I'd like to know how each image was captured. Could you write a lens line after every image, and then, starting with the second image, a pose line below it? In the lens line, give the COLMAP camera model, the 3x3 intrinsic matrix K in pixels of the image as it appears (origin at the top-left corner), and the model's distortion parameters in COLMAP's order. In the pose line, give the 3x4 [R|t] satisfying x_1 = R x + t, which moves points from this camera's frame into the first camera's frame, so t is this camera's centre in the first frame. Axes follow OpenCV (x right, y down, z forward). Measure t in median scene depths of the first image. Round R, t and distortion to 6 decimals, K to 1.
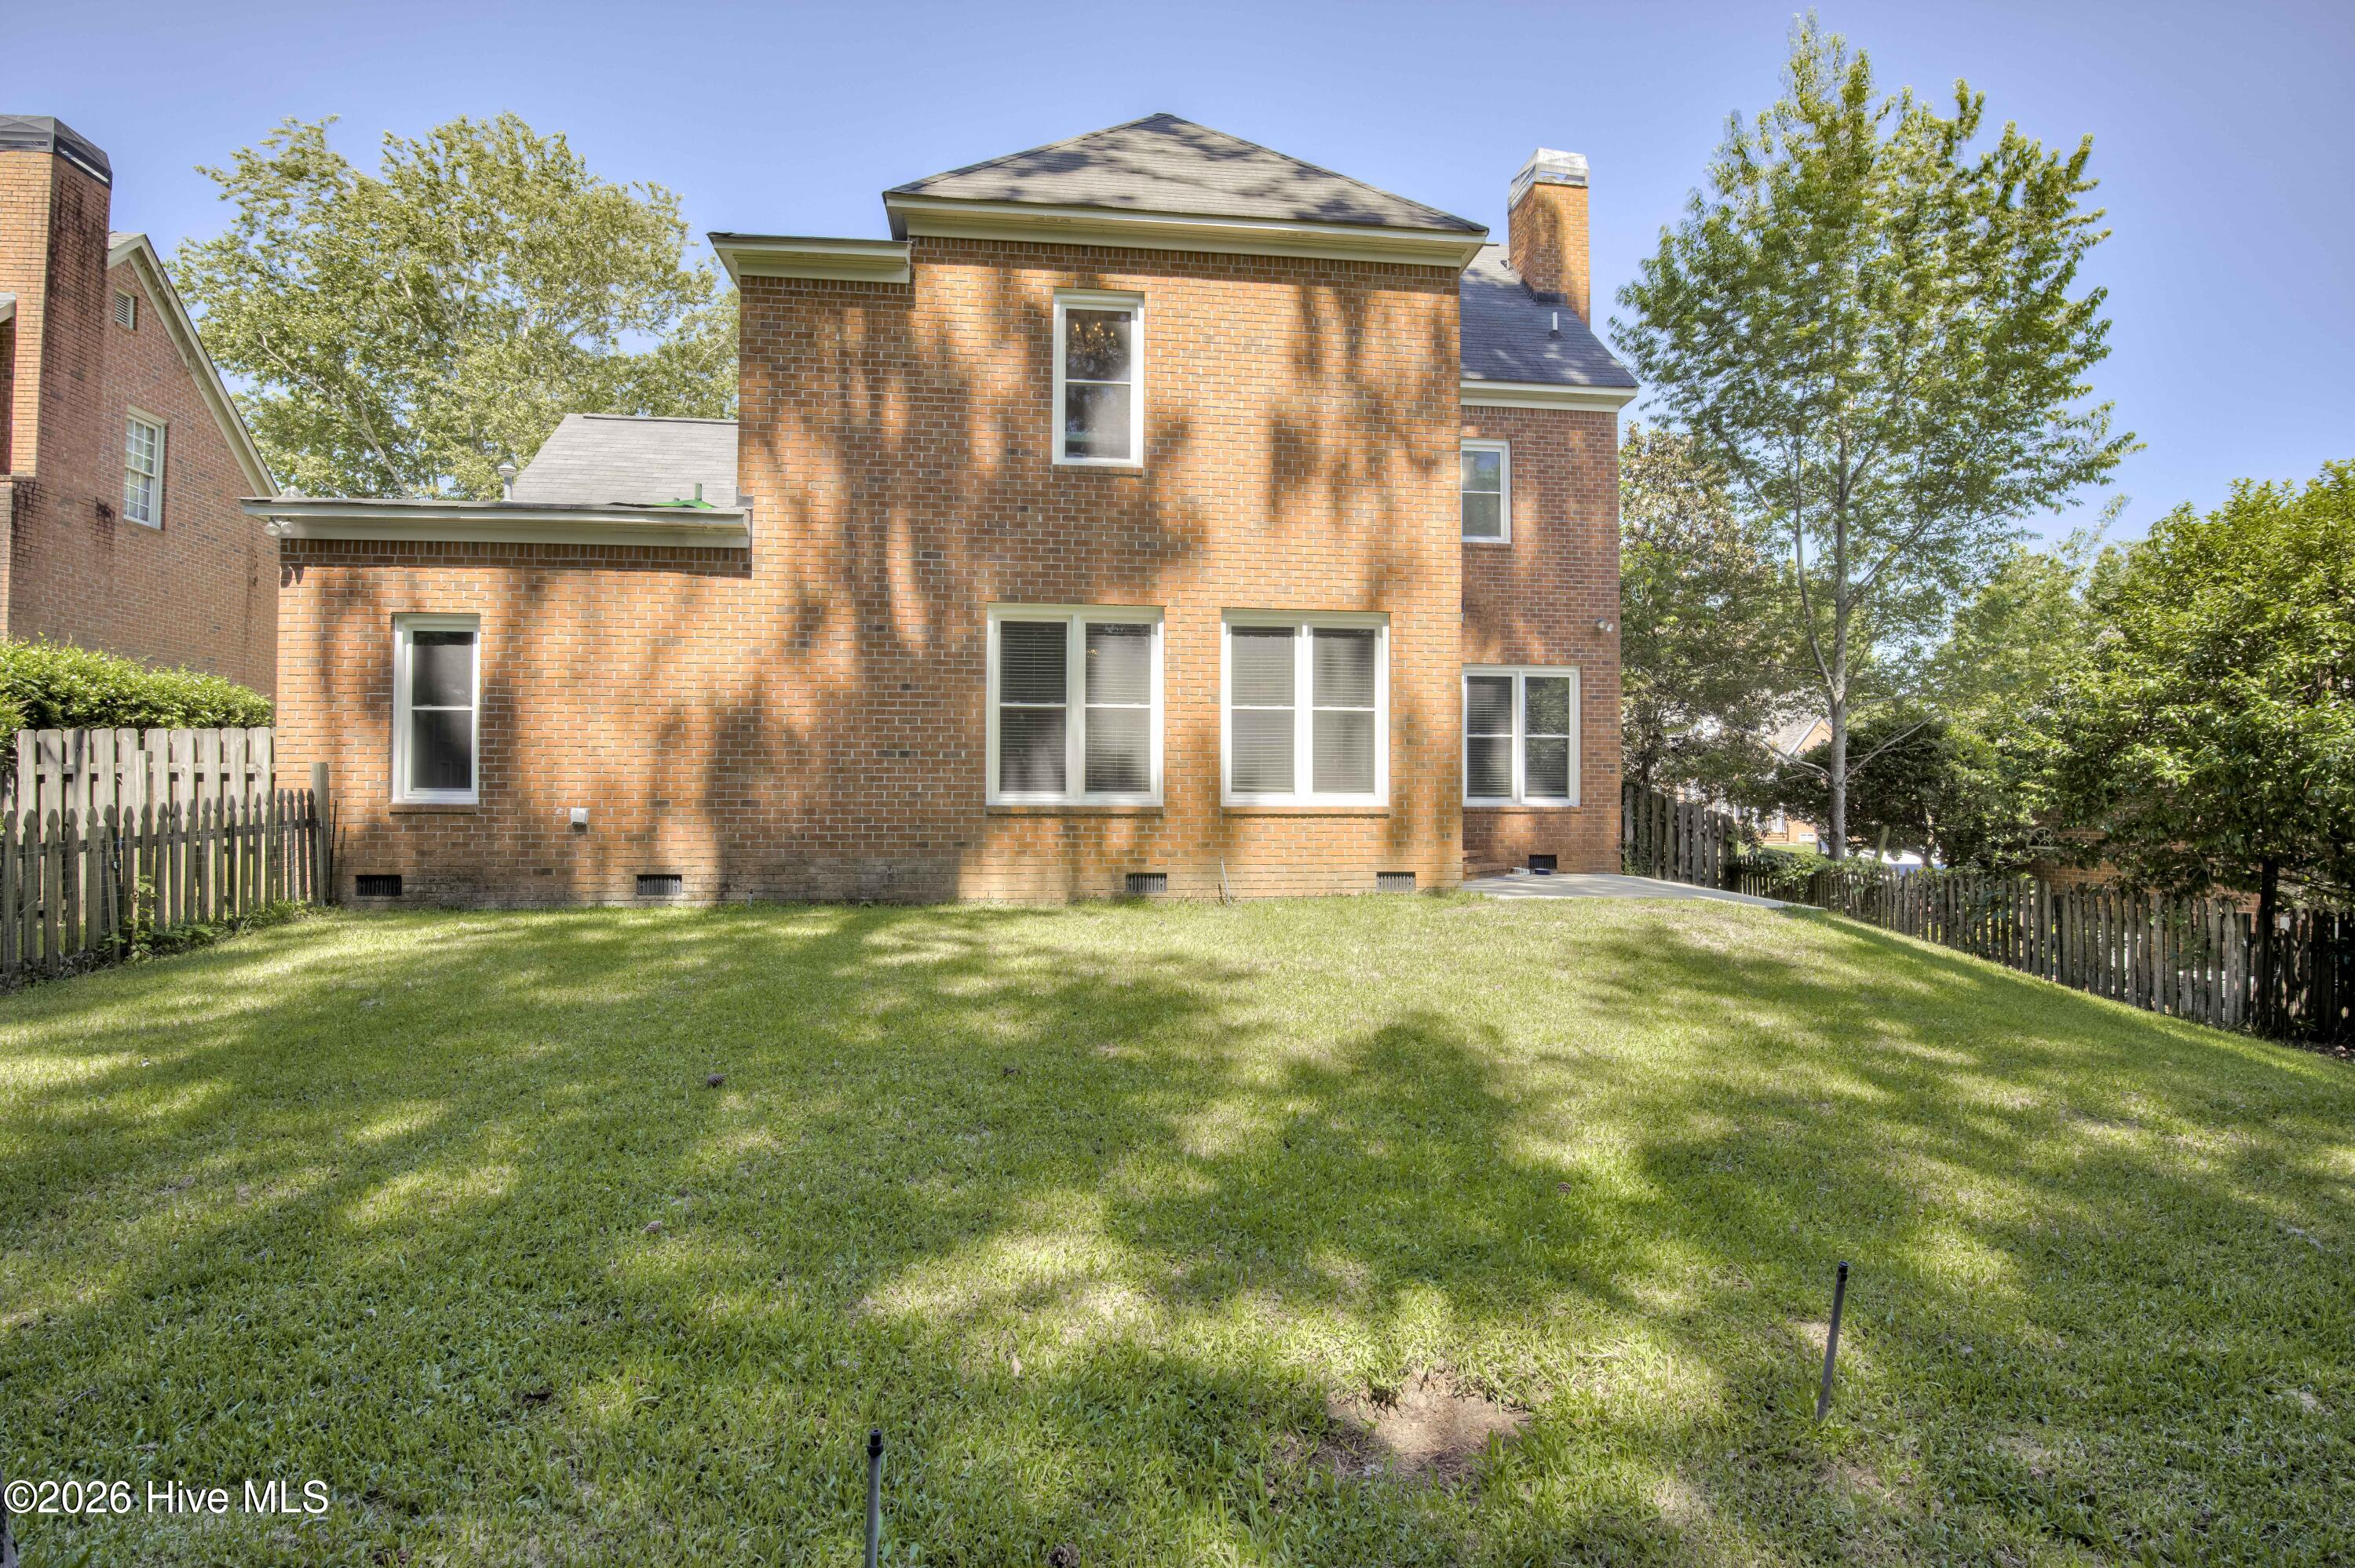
lens RADIAL K [[1083.8, 0, 1177.9], [0, 1083.8, 788.8], [0, 0, 1]] dist [-0.027771, -0.001786]
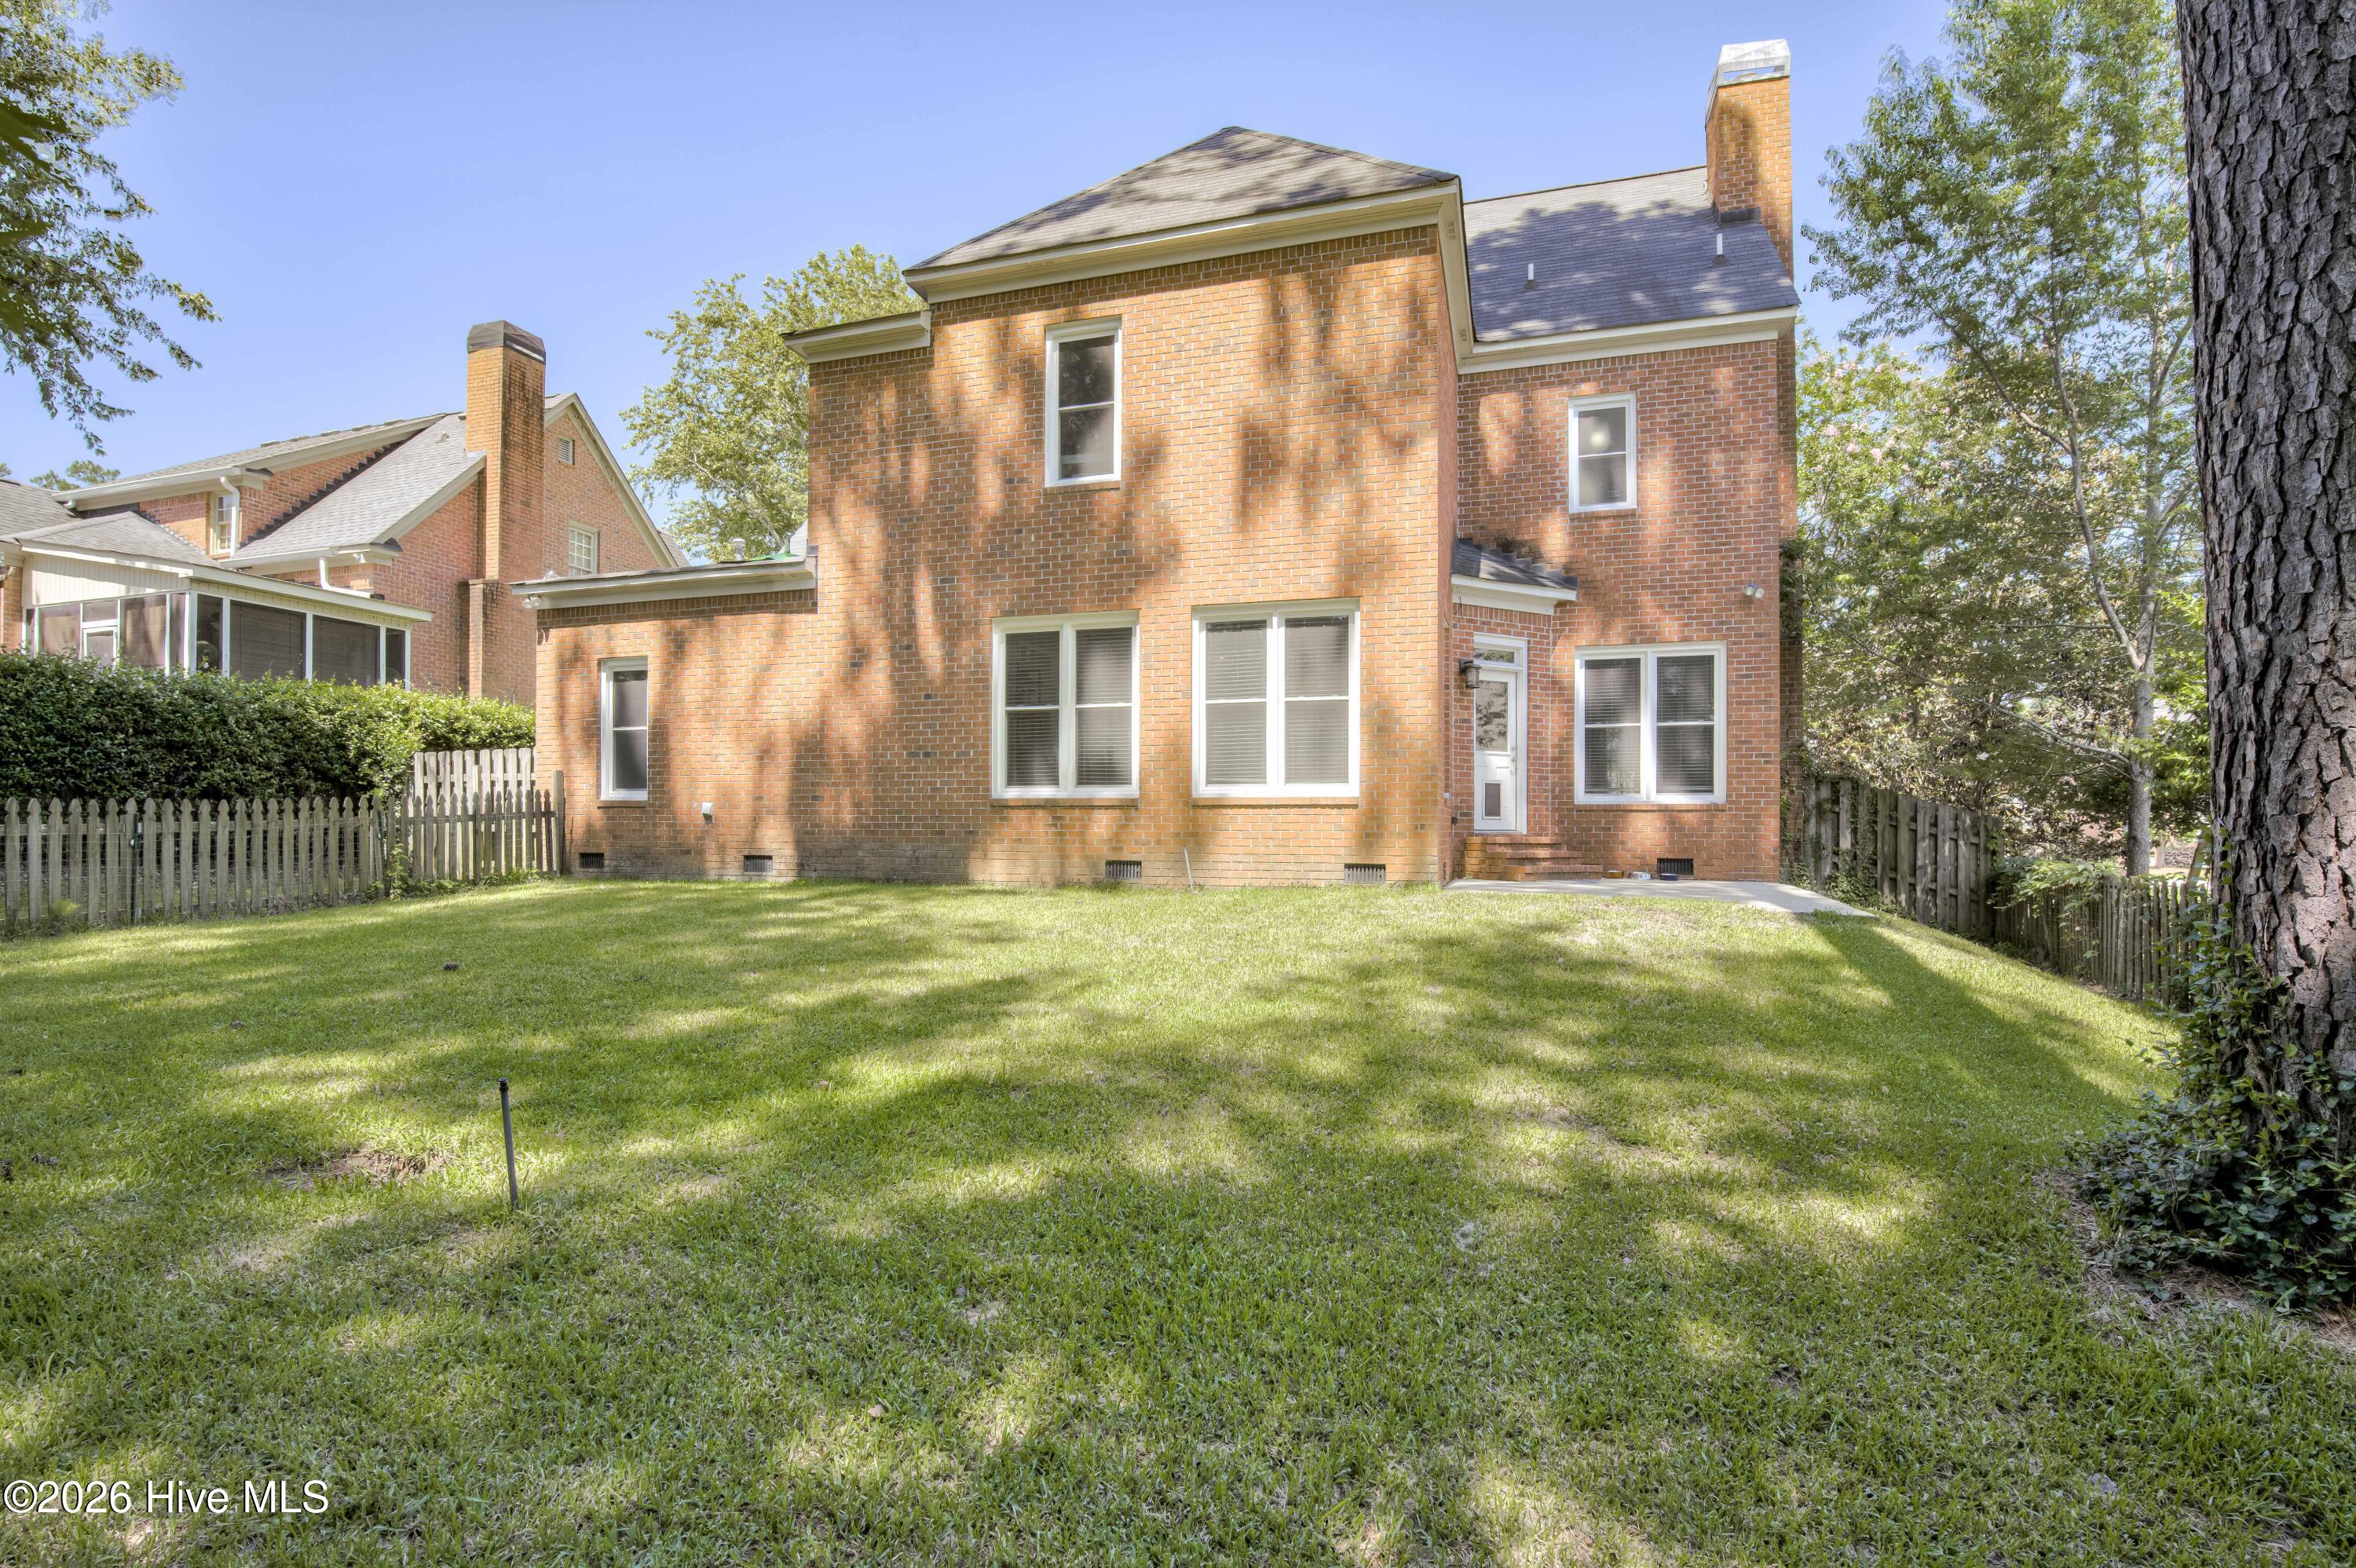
lens RADIAL K [[1084.3, 0, 1152.7], [0, 1084.3, 821.5], [0, 0, 1]] dist [-0.027771, -0.001786]
pose [[0.913710, -0.000411, -0.406367, 0.423264], [0.005027, 0.999934, 0.010292, 0.027691], [0.406336, -0.011446, 0.913652, 0.034715]]
